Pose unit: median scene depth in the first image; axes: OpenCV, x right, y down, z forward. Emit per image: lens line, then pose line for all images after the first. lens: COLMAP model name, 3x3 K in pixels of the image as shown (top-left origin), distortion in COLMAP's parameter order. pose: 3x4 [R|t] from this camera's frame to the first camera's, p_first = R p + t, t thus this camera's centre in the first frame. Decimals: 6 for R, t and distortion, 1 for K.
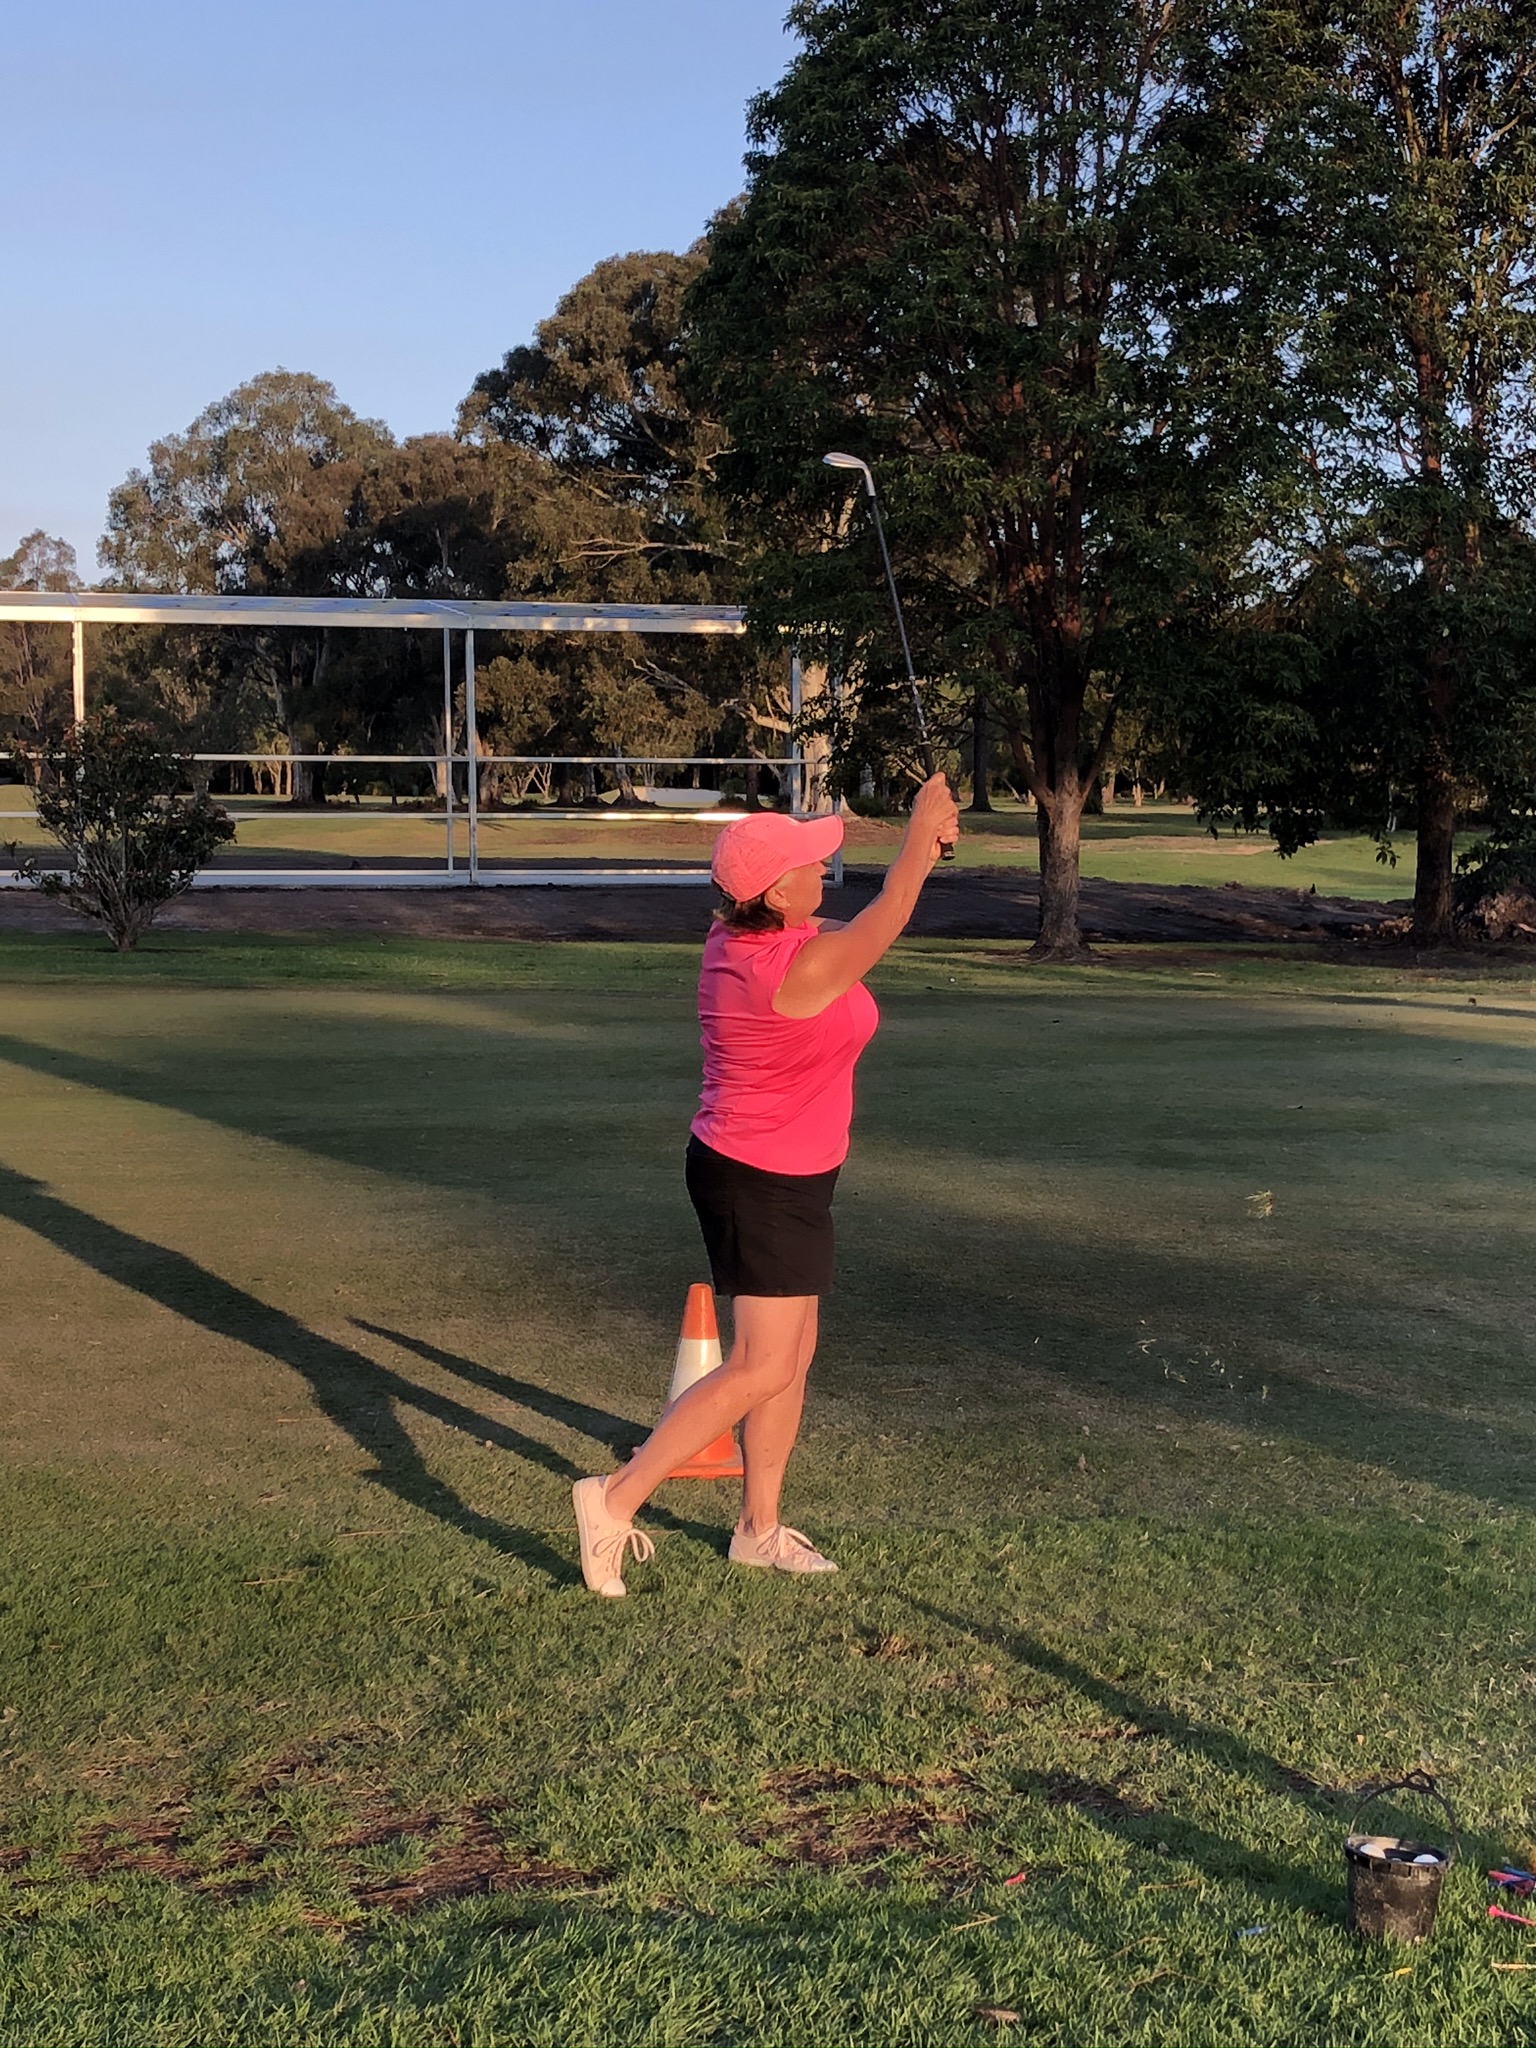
lens RADIAL K [[3194.6, 0, 826.3], [0, 3194.6, 992.7], [0, 0, 1]] dist [0.230120, -0.903270]
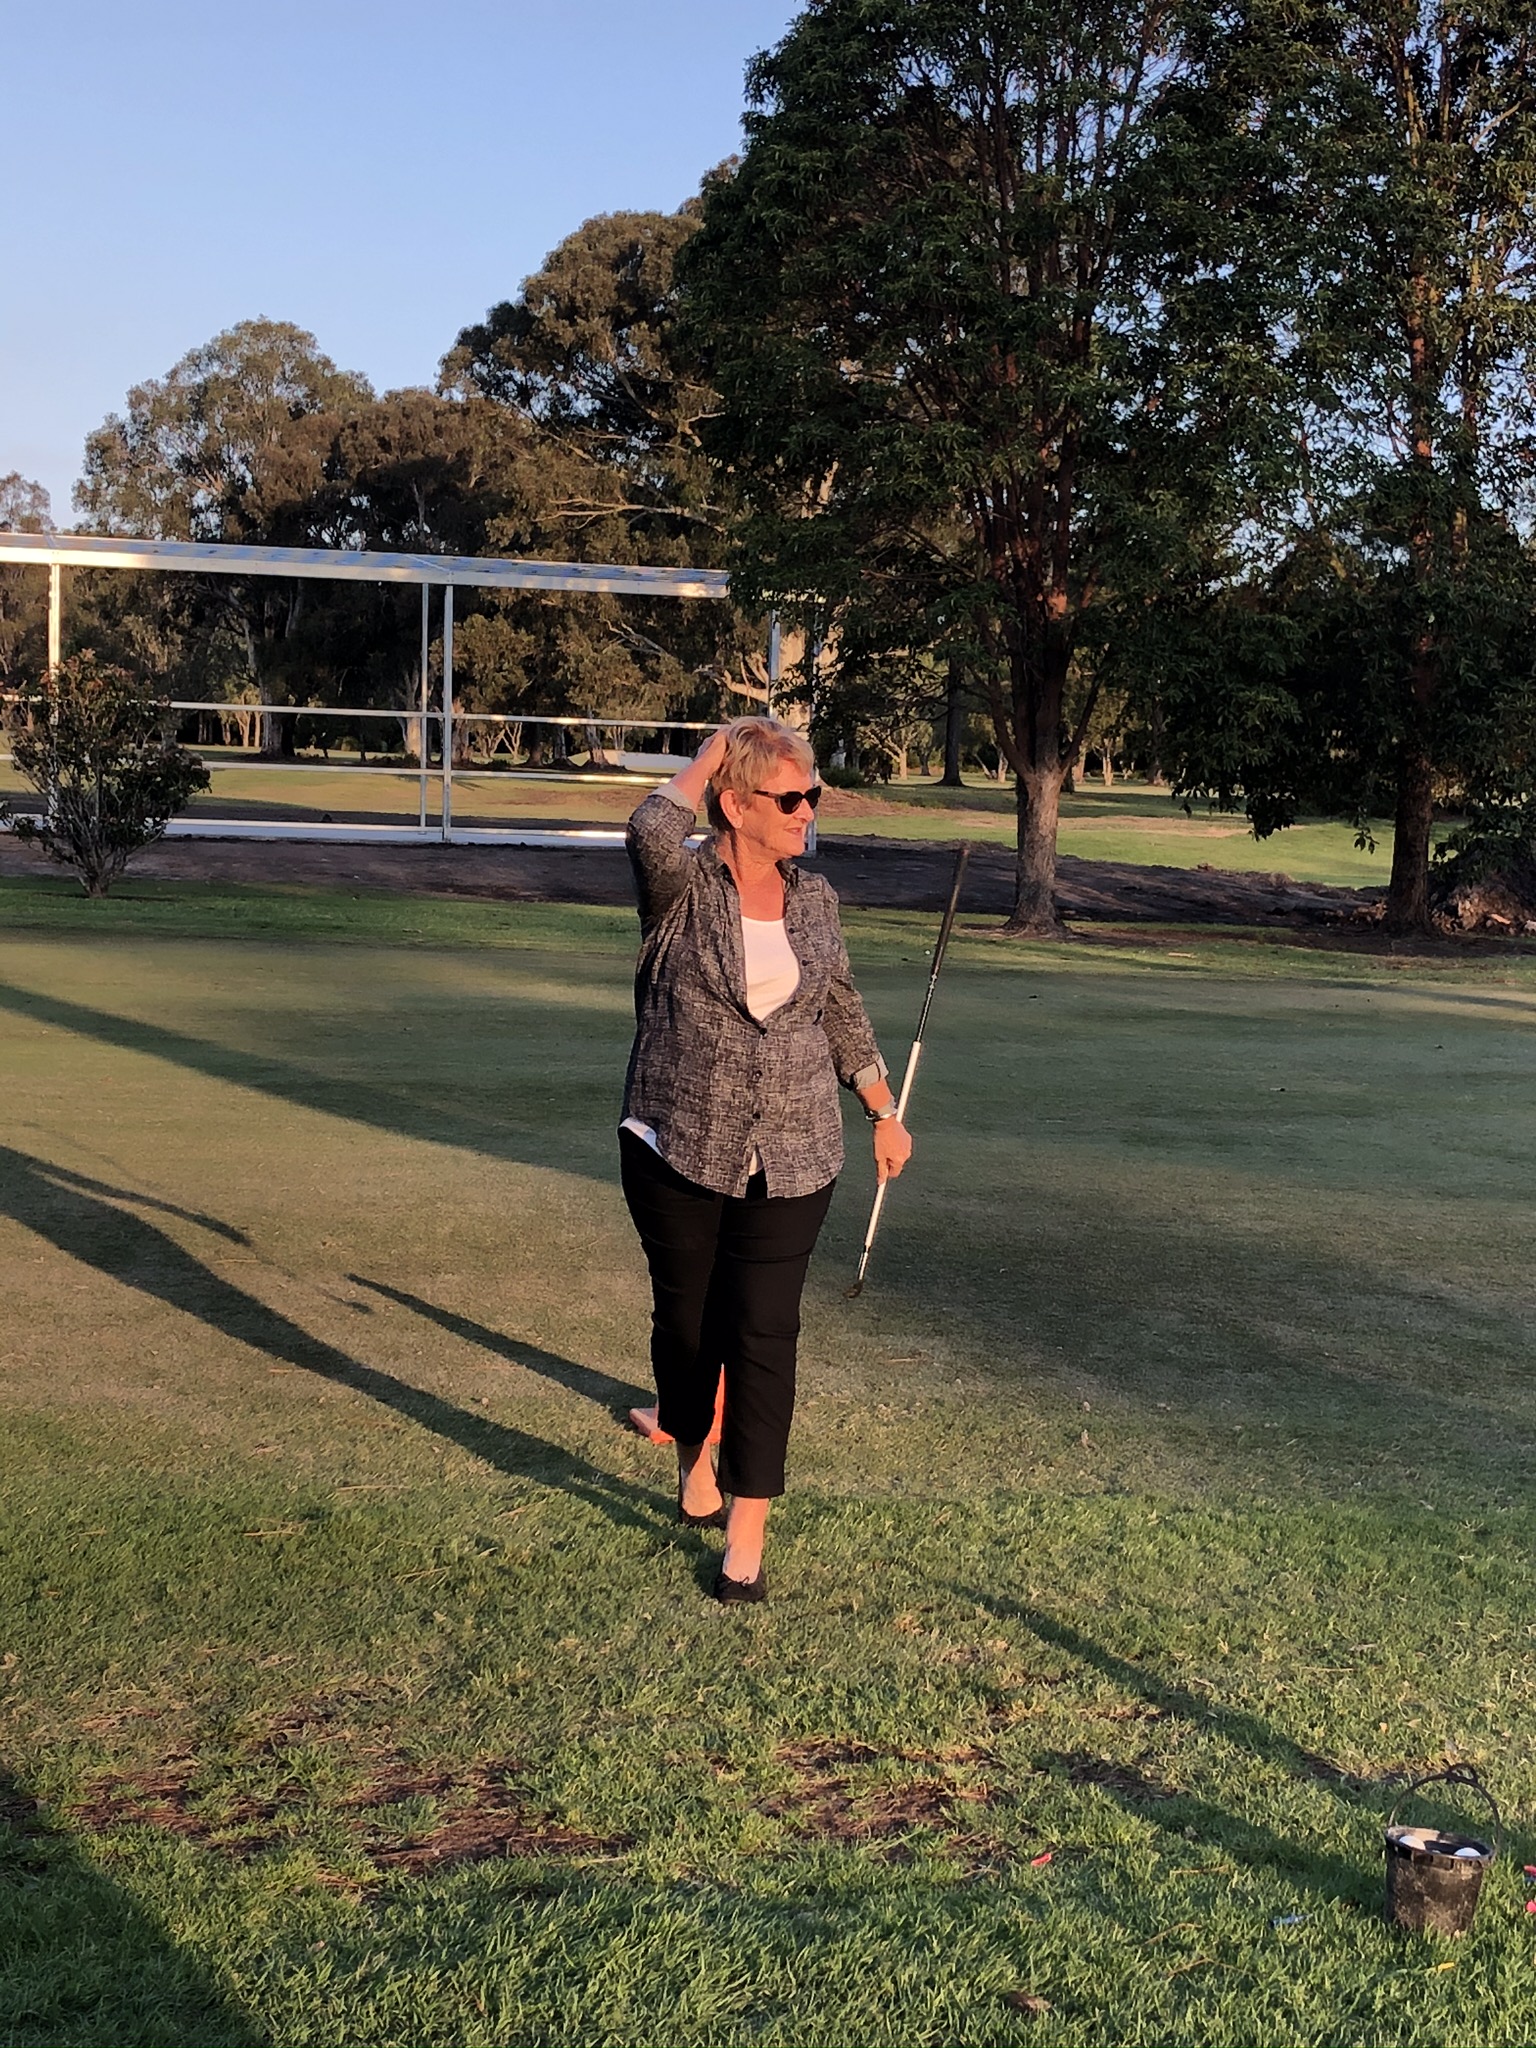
lens RADIAL K [[3196.1, 0, 808.4], [0, 3196.1, 1004.5], [0, 0, 1]] dist [0.247819, -1.011768]
pose [[0.999491, 0.031265, 0.006401, -0.012774], [-0.031345, 0.999426, 0.012819, 0.002236], [-0.005997, -0.013013, 0.999897, 0.010846]]
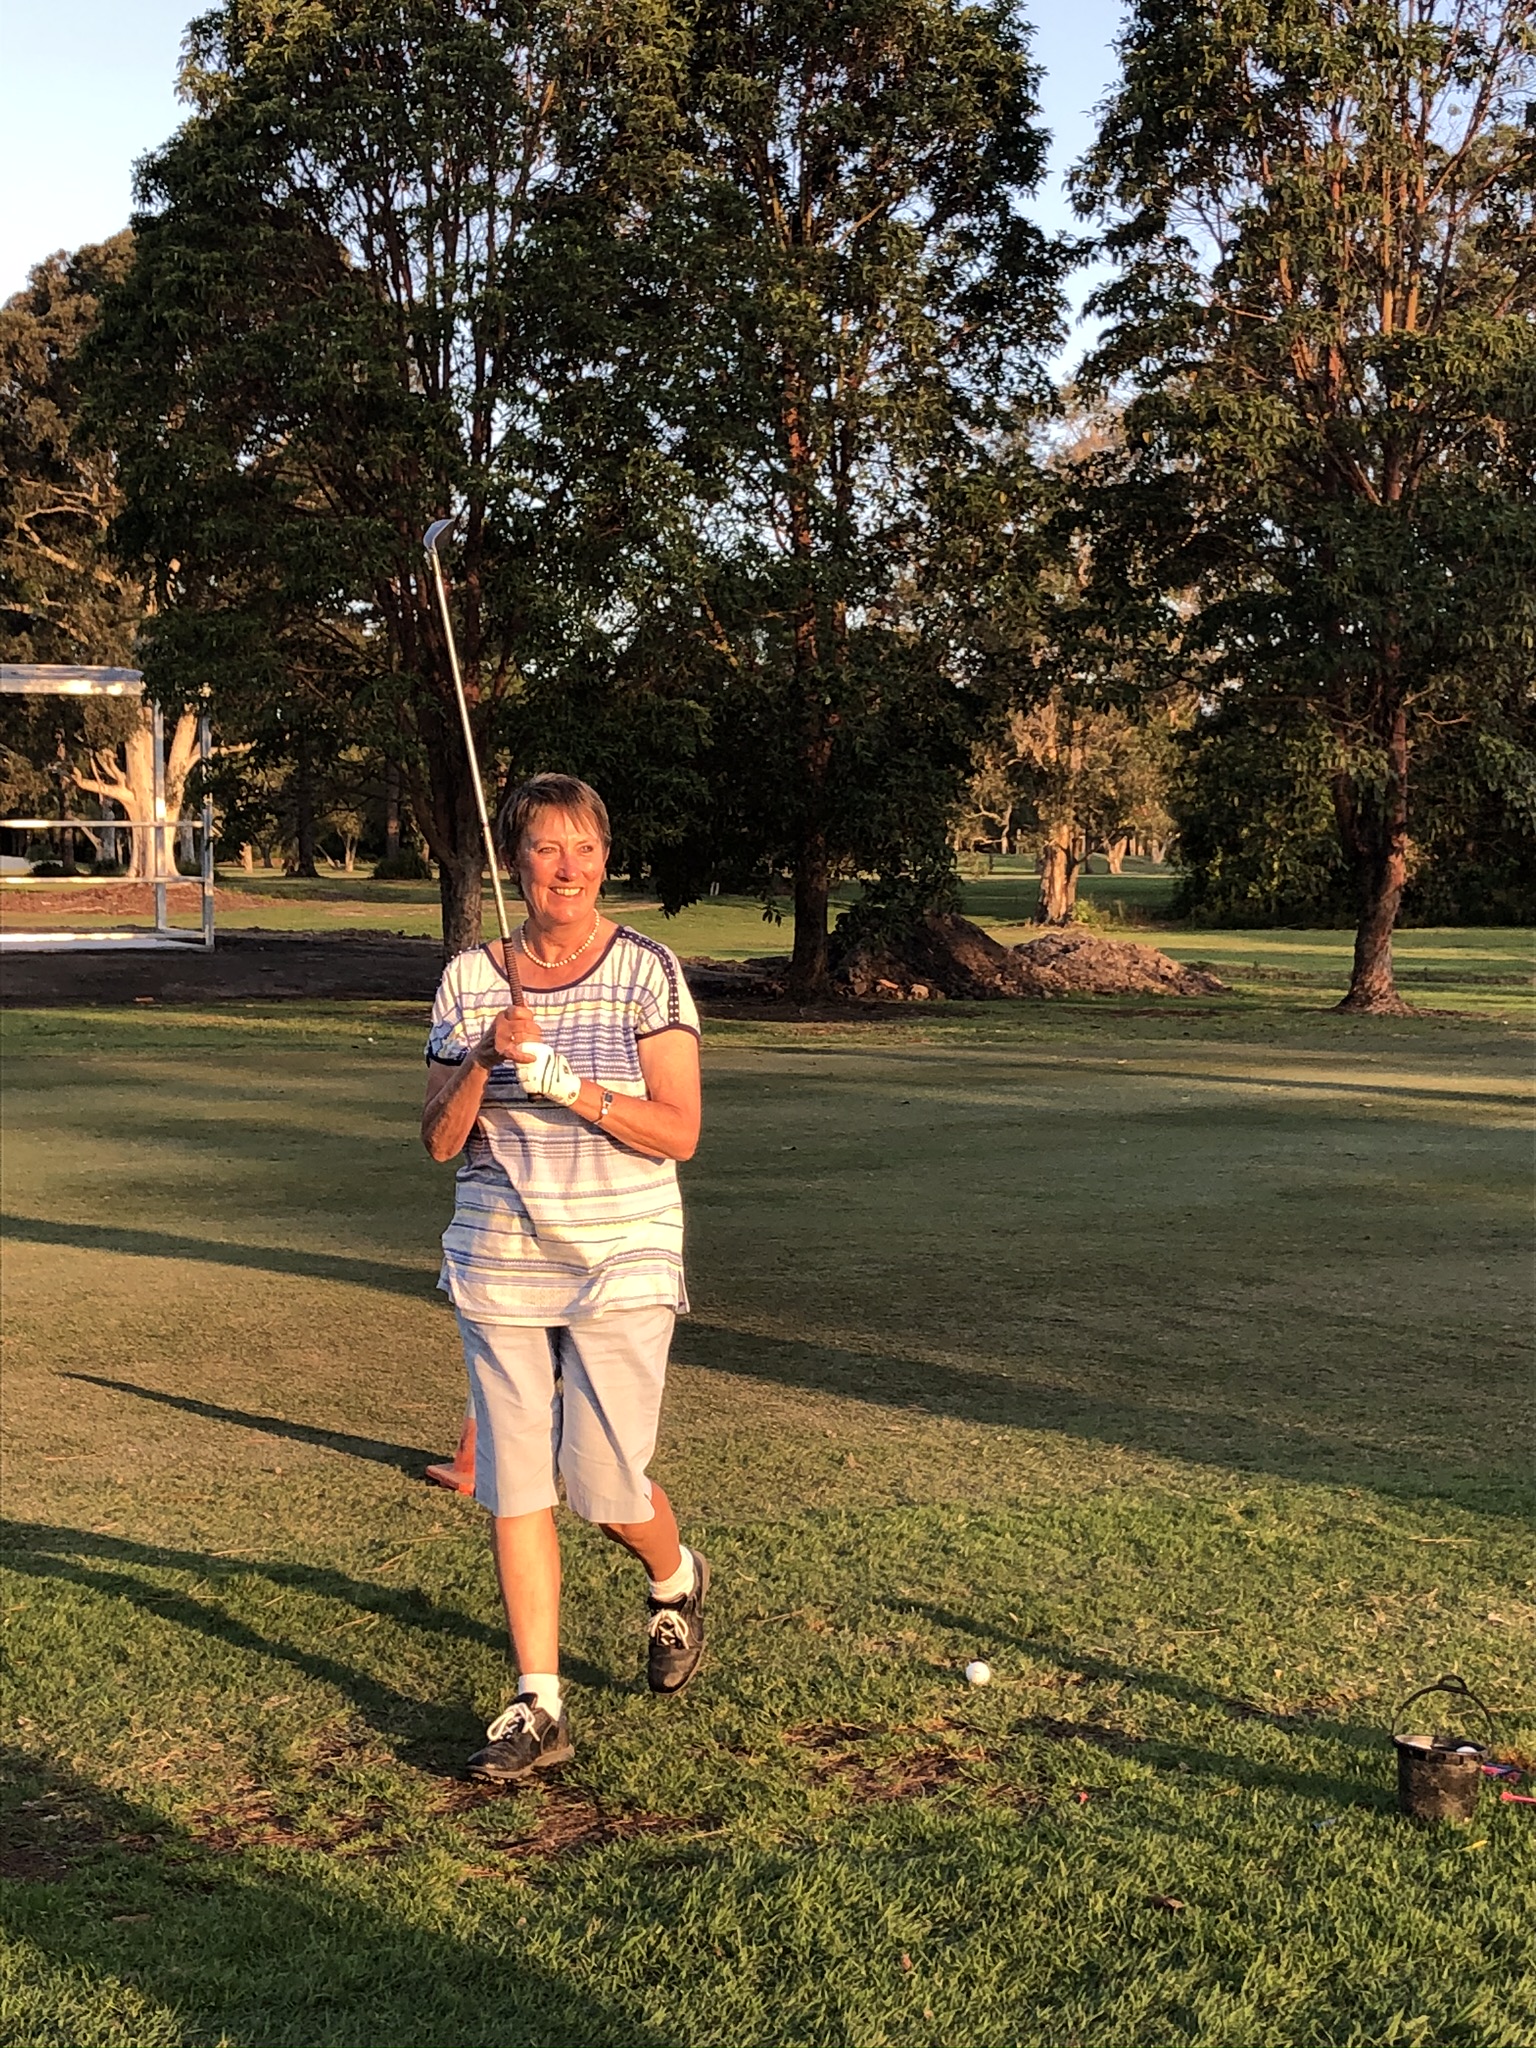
lens RADIAL K [[3191.9, 0, 806.4], [0, 3191.9, 958.0], [0, 0, 1]] dist [0.253328, -1.021099]
pose [[0.978456, -0.012336, 0.206086, -0.121811], [0.018827, 0.999385, -0.029567, 0.009168], [-0.205595, 0.032810, 0.978087, -0.030901]]
